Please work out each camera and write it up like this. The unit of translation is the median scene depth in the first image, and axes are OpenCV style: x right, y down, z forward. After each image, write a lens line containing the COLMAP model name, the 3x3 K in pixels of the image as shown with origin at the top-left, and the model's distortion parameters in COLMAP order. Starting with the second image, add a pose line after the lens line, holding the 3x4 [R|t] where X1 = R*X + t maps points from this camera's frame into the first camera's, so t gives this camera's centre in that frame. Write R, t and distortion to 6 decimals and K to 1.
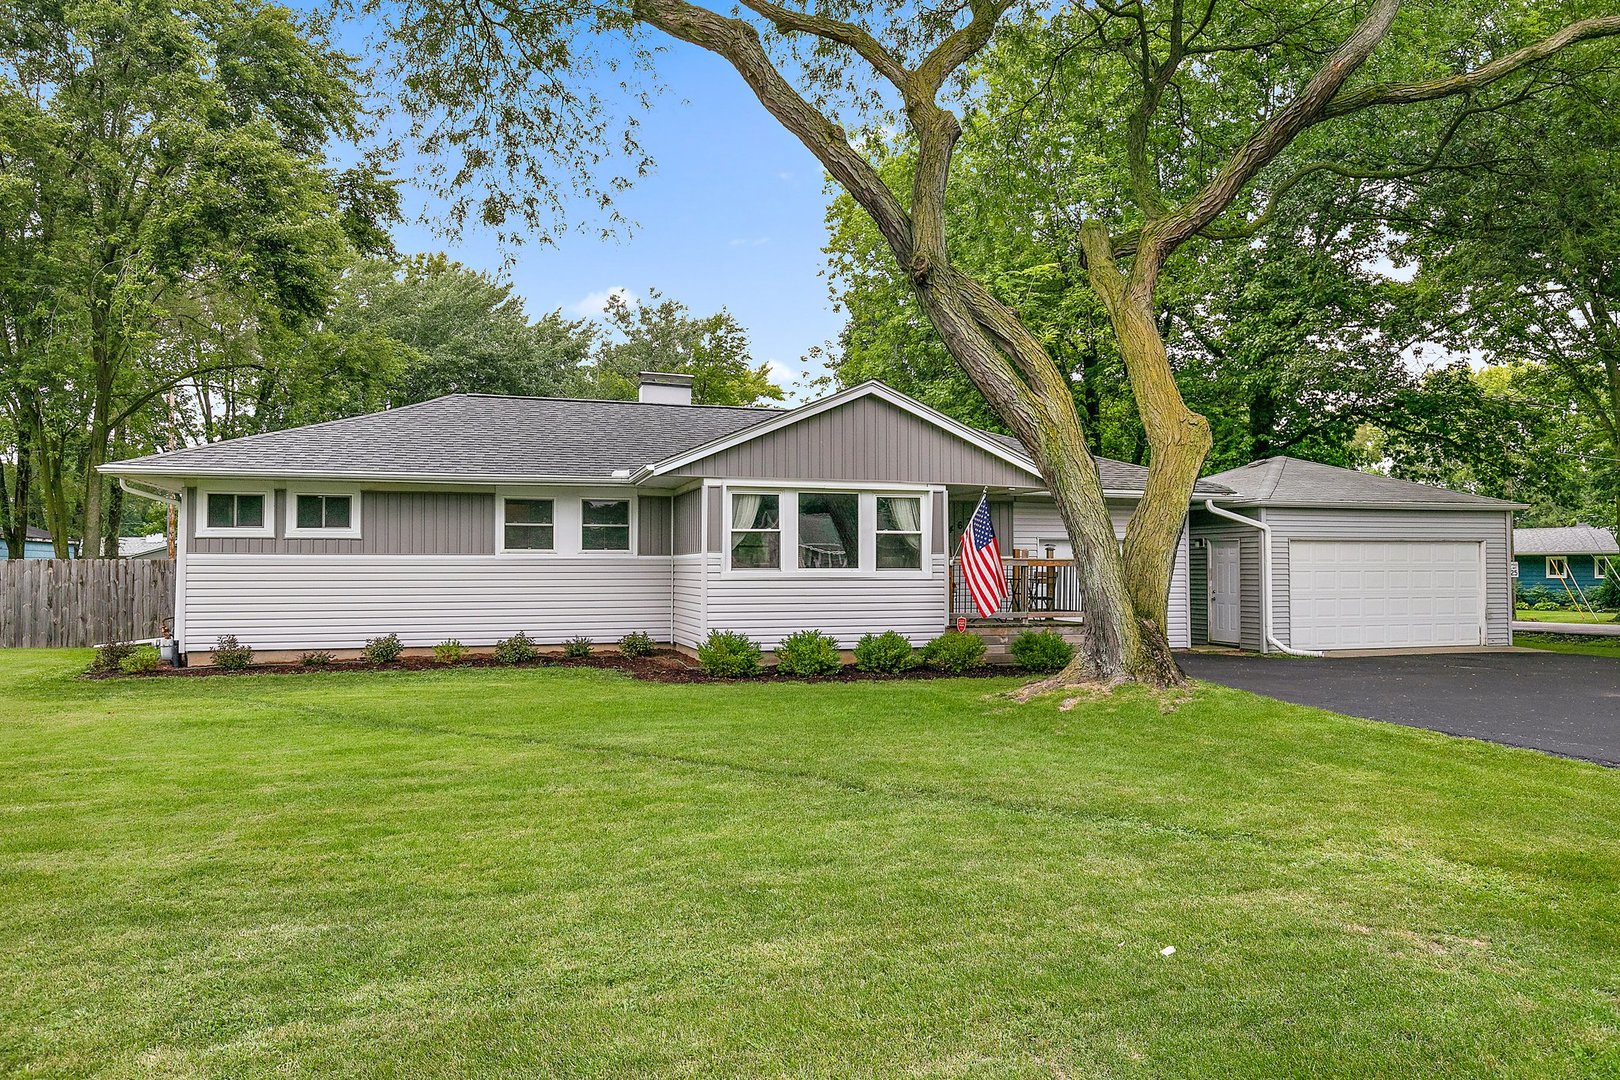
lens RADIAL K [[1116.9, 0, 813.7], [0, 1116.9, 543.3], [0, 0, 1]] dist [-0.002306, -0.000942]
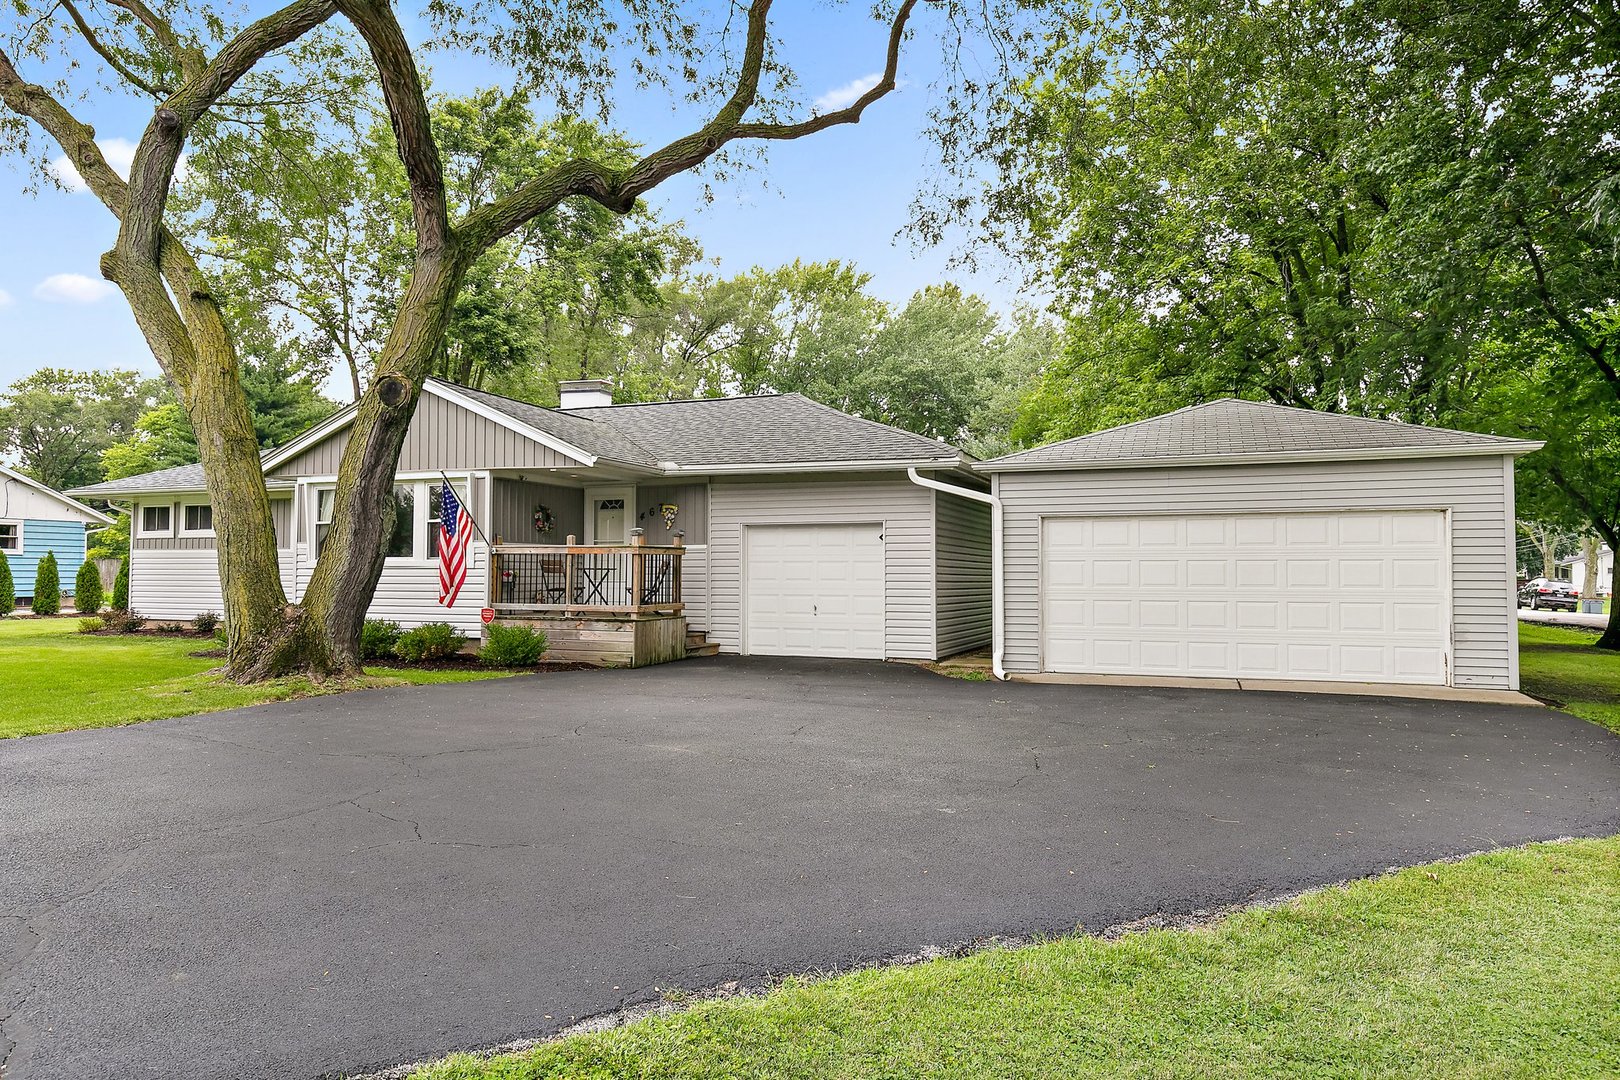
lens RADIAL K [[1064.4, 0, 810.0], [0, 1064.4, 544.2], [0, 0, 1]] dist [0.002939, 0.000010]
pose [[0.775108, -0.015759, -0.631633, 0.925347], [0.011722, 0.999876, -0.010562, 0.024848], [0.631720, 0.000783, 0.775196, 0.466578]]
